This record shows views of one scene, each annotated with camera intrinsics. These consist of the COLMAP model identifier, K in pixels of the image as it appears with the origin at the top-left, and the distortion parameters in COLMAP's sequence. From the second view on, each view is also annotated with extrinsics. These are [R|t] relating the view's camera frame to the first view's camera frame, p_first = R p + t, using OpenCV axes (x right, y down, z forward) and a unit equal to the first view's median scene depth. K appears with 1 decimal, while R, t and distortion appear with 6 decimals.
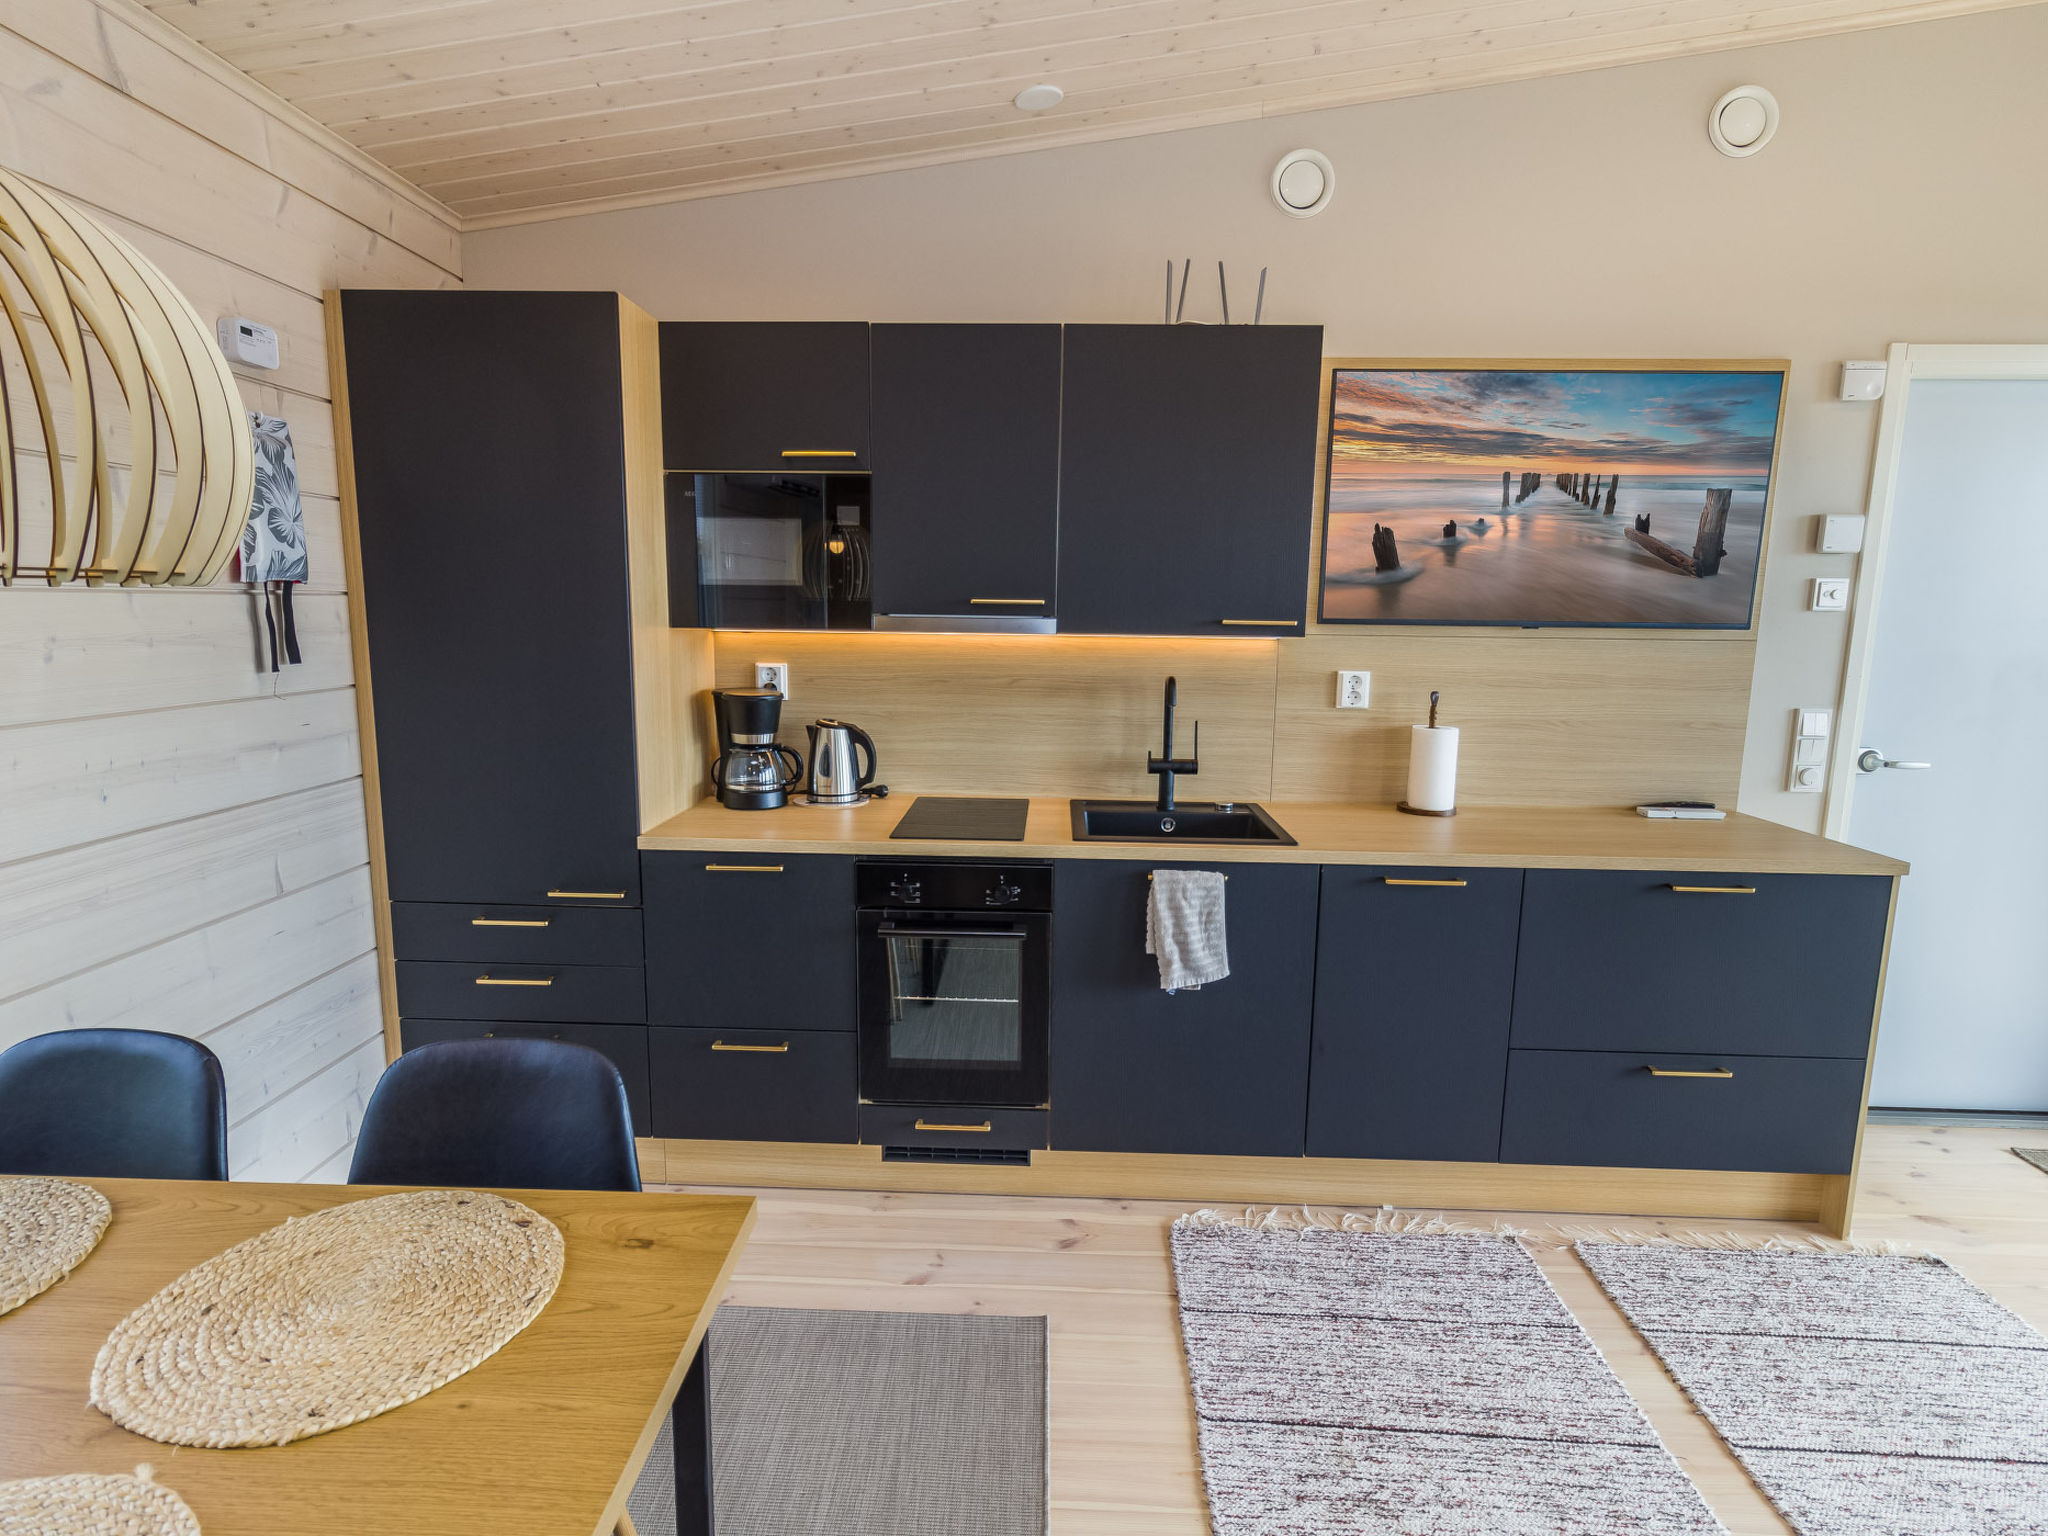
lens RADIAL K [[1059.7, 0, 1017.9], [0, 1059.7, 775.5], [0, 0, 1]] dist [0.001973, -0.000179]
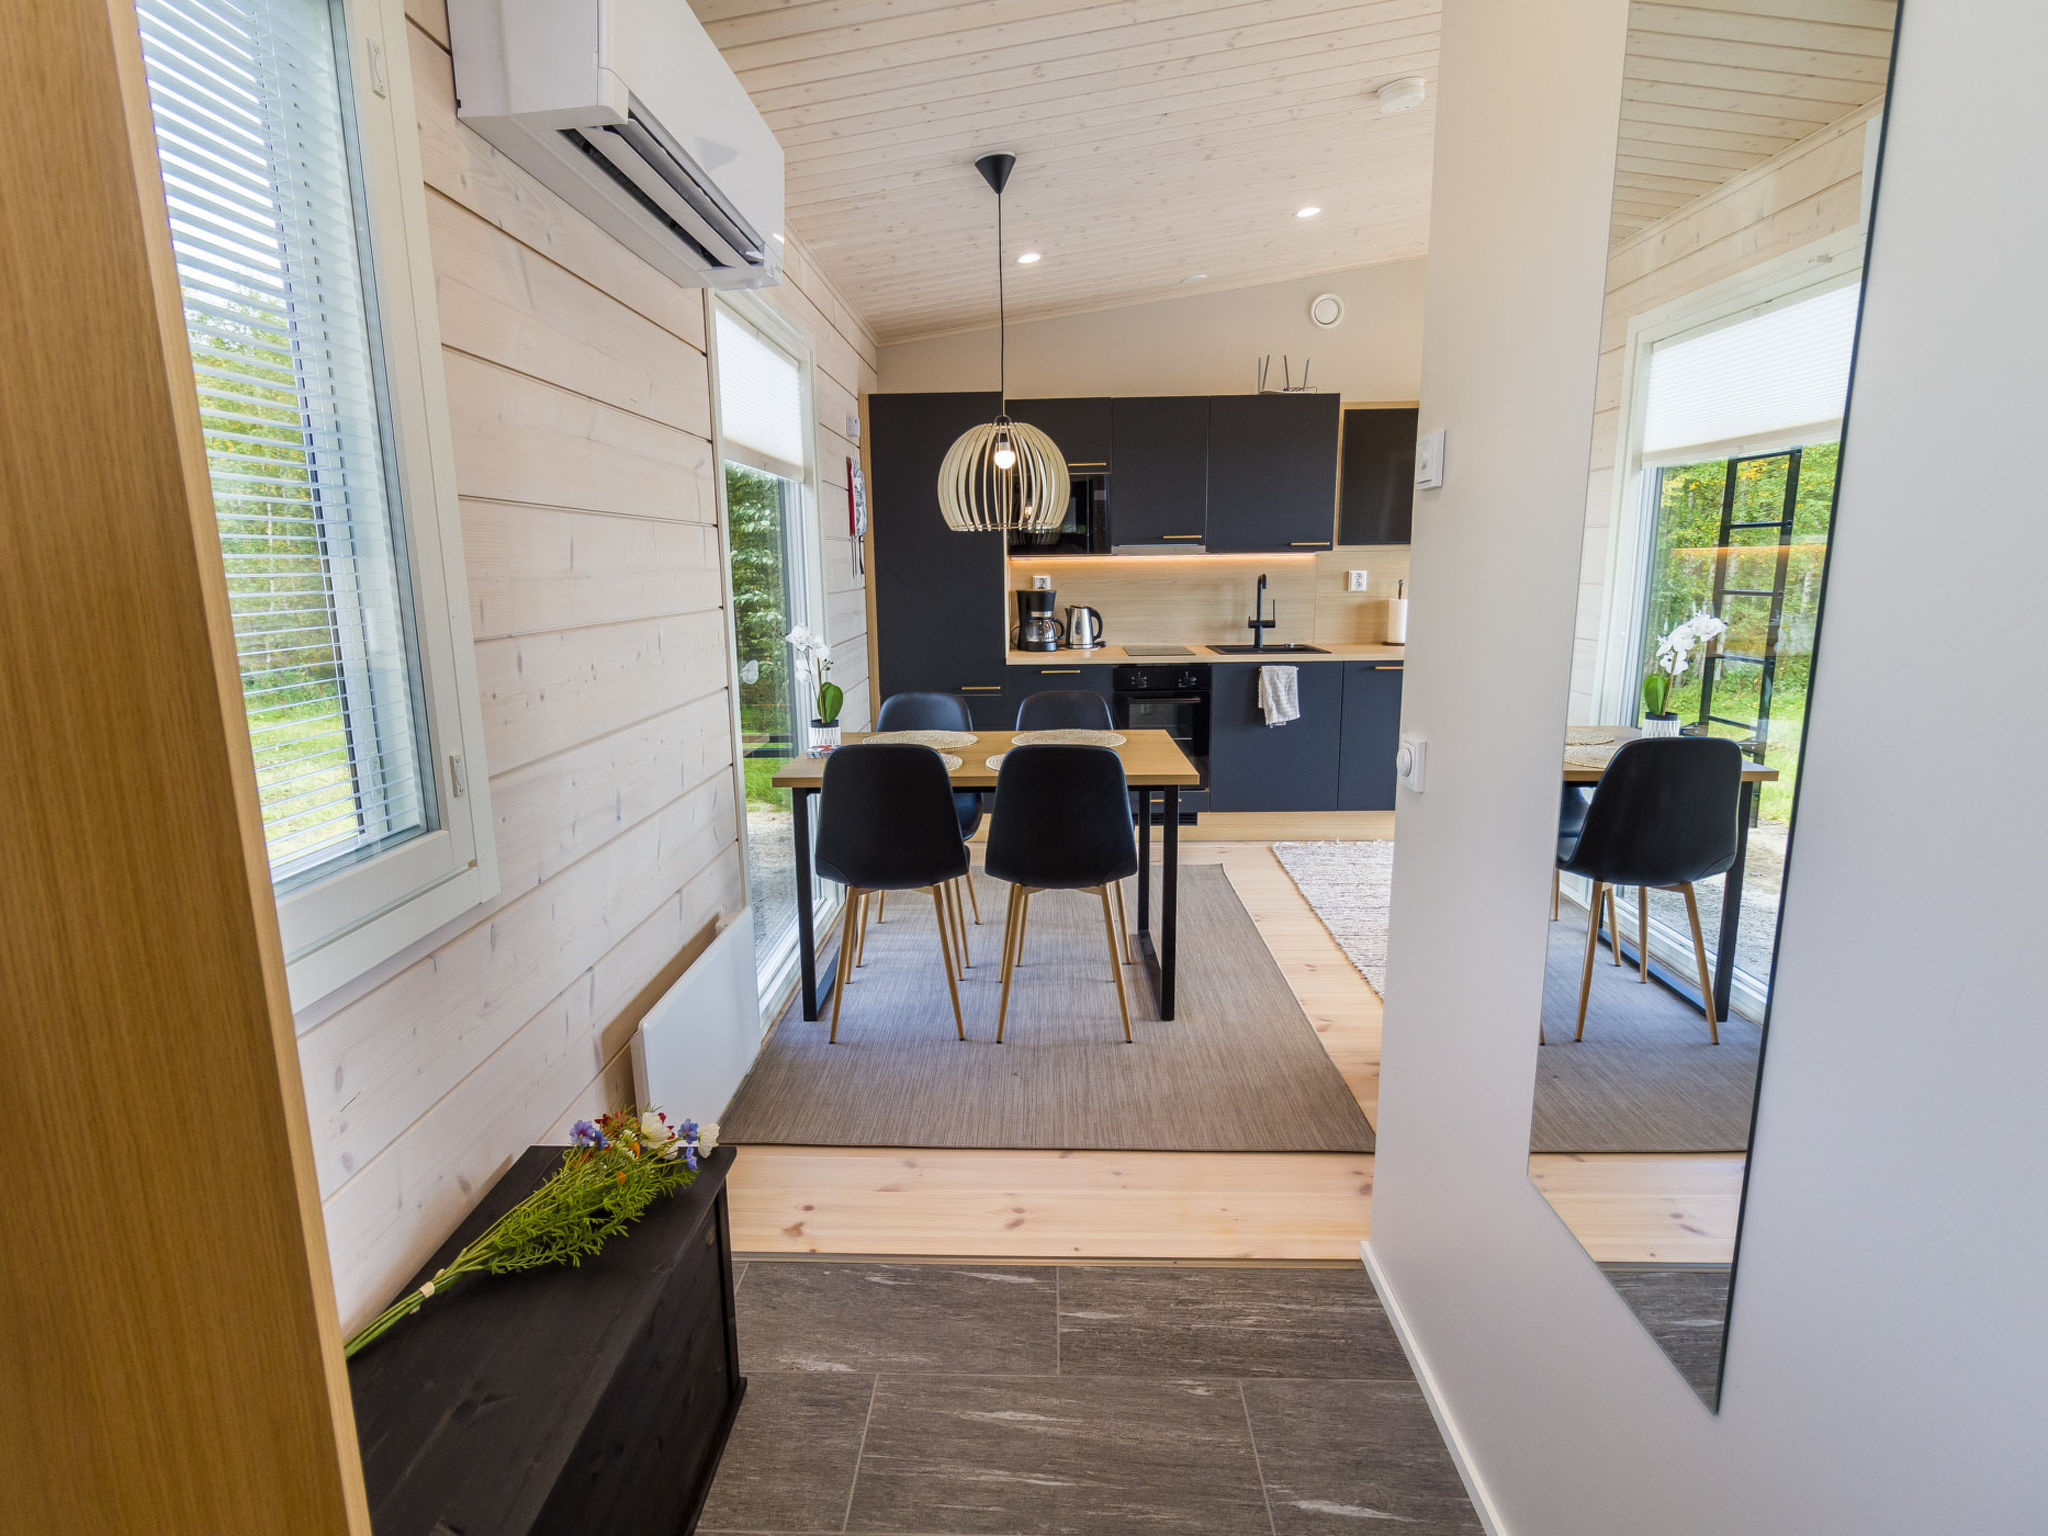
lens RADIAL K [[1059.7, 0, 1011.5], [0, 1059.7, 770.0], [0, 0, 1]] dist [0.001973, -0.000179]
pose [[0.999605, -0.027465, -0.005878, -0.313743], [0.027654, 0.999006, 0.034966, 0.183709], [0.004912, -0.035115, 0.999371, -0.949818]]
